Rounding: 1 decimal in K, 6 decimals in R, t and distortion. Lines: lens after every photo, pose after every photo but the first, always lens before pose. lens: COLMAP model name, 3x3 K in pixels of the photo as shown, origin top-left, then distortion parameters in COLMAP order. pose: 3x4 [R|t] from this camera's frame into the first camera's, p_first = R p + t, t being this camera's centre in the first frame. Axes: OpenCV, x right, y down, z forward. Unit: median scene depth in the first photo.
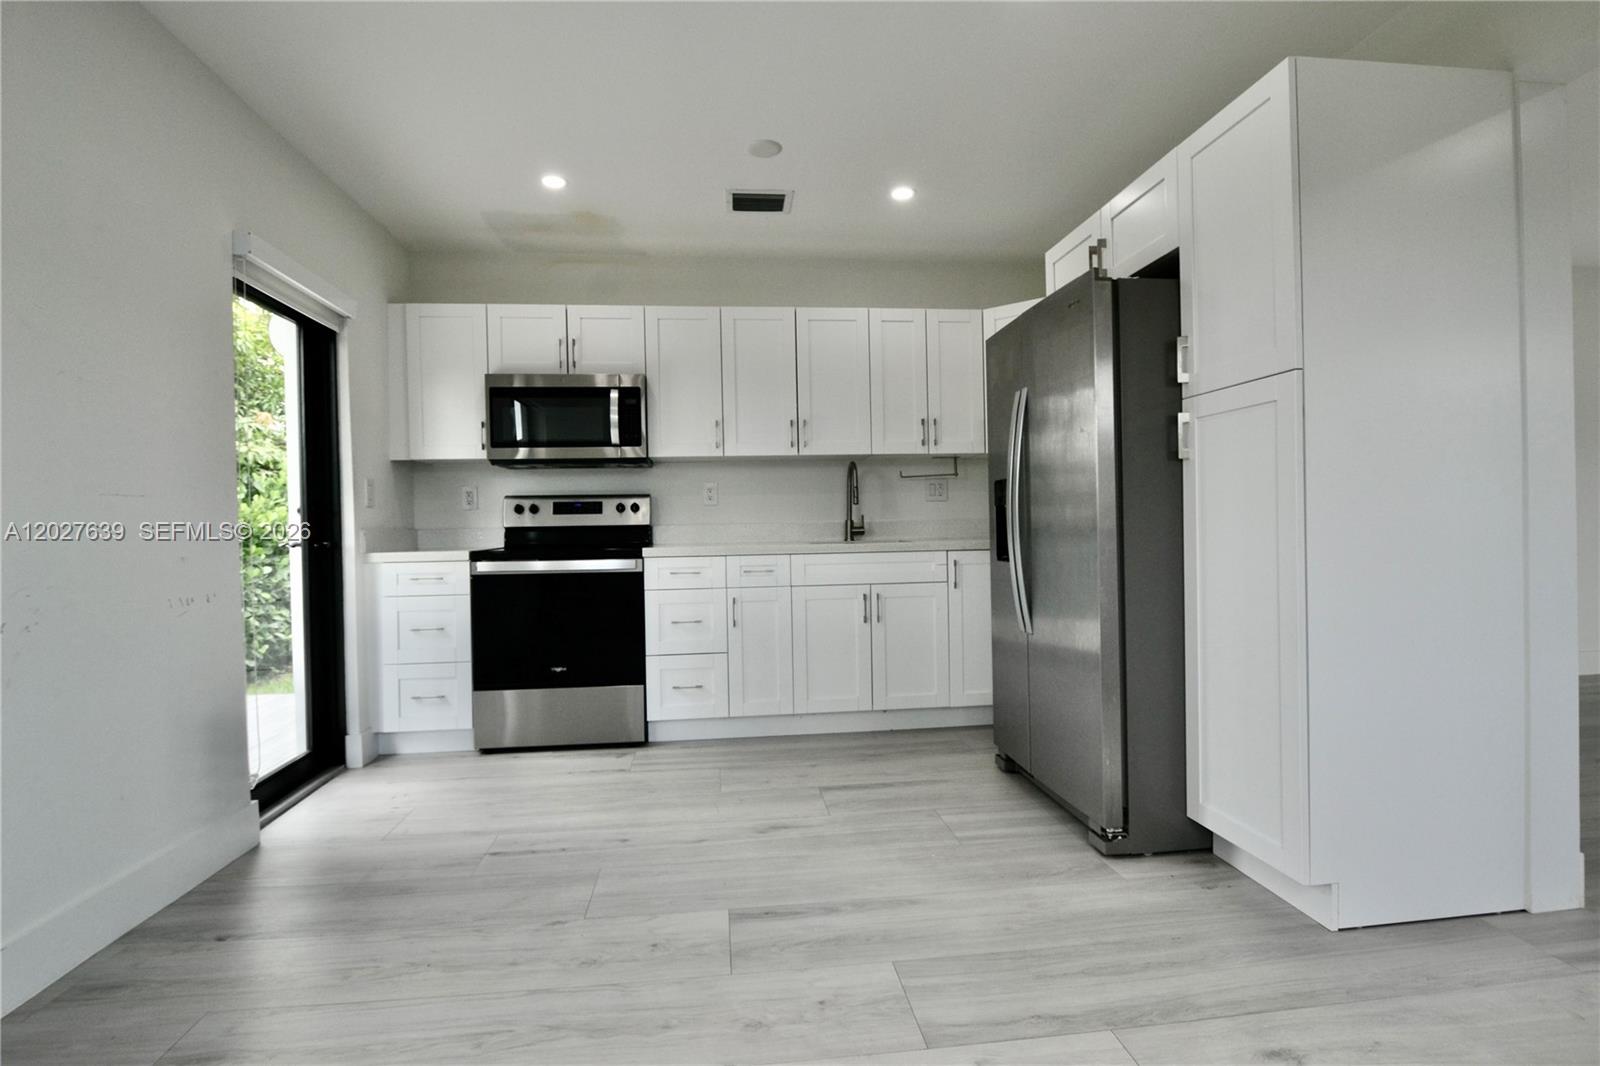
lens RADIAL K [[767.3, 0, 791.1], [0, 767.3, 527.8], [0, 0, 1]] dist [0.001466, -0.012399]
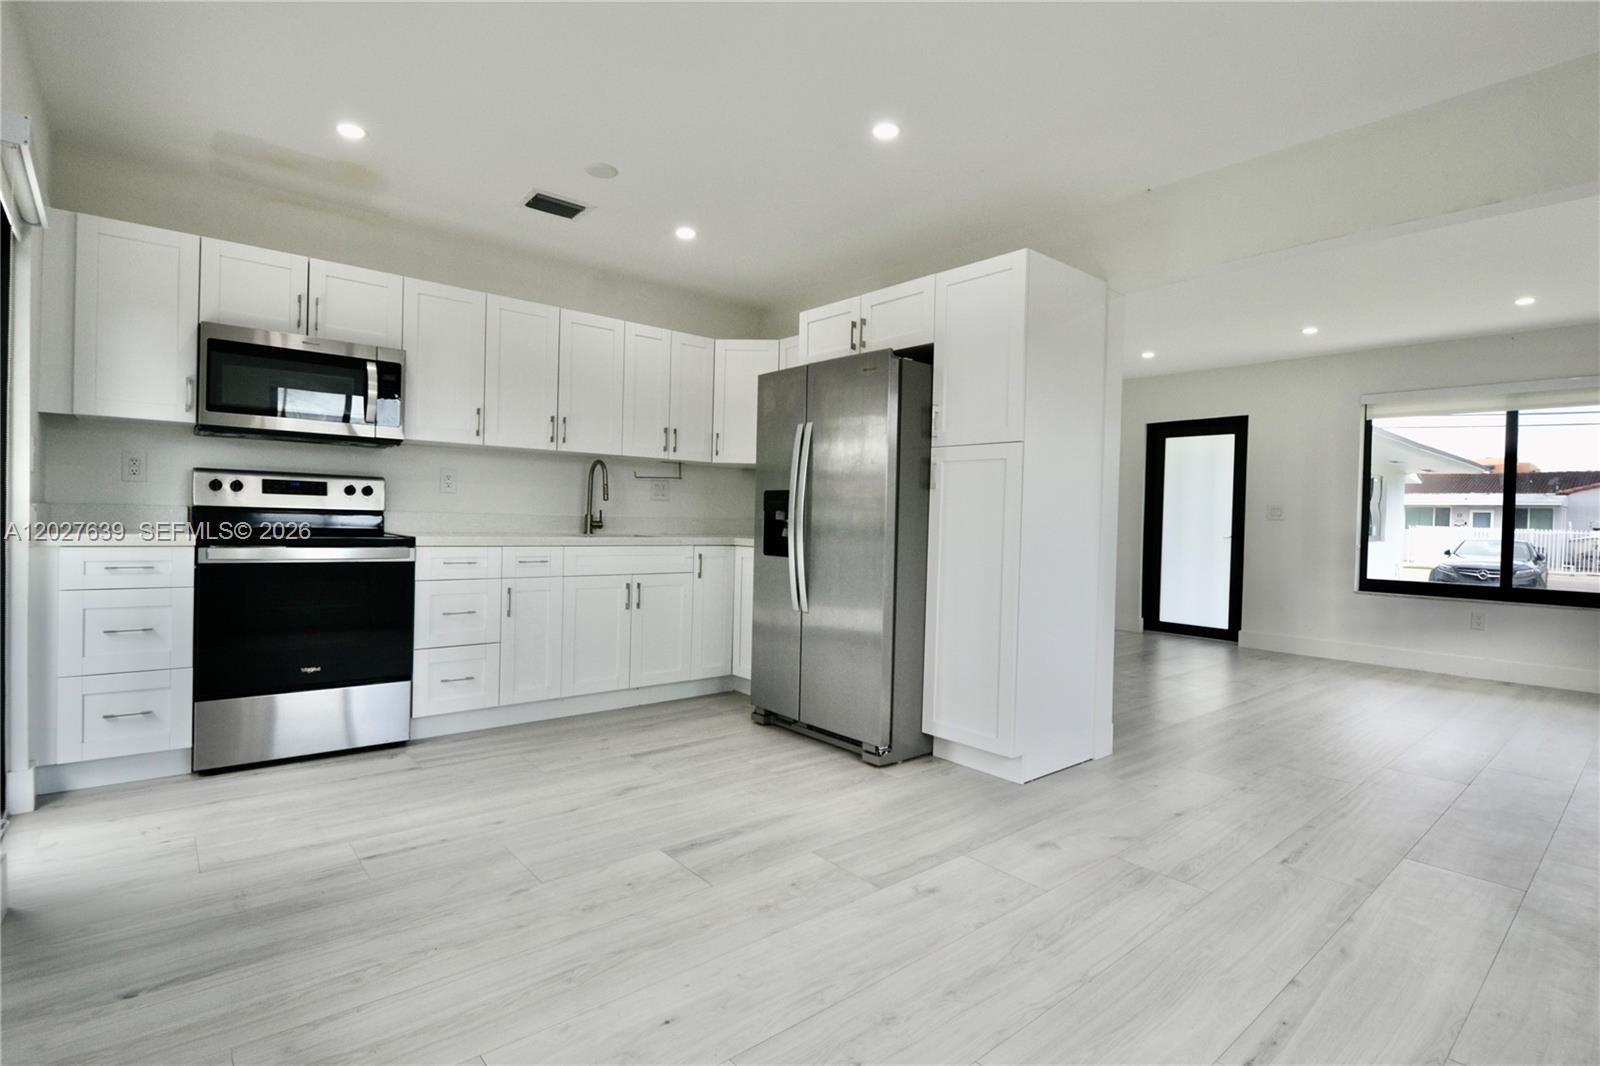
lens RADIAL K [[767.3, 0, 791.1], [0, 767.3, 527.8], [0, 0, 1]] dist [0.001466, -0.012399]
pose [[0.831085, 0.033055, 0.555163, -0.344736], [-0.039001, 0.999239, -0.001109, -0.001347], [-0.554777, -0.020730, 0.831741, -0.048004]]
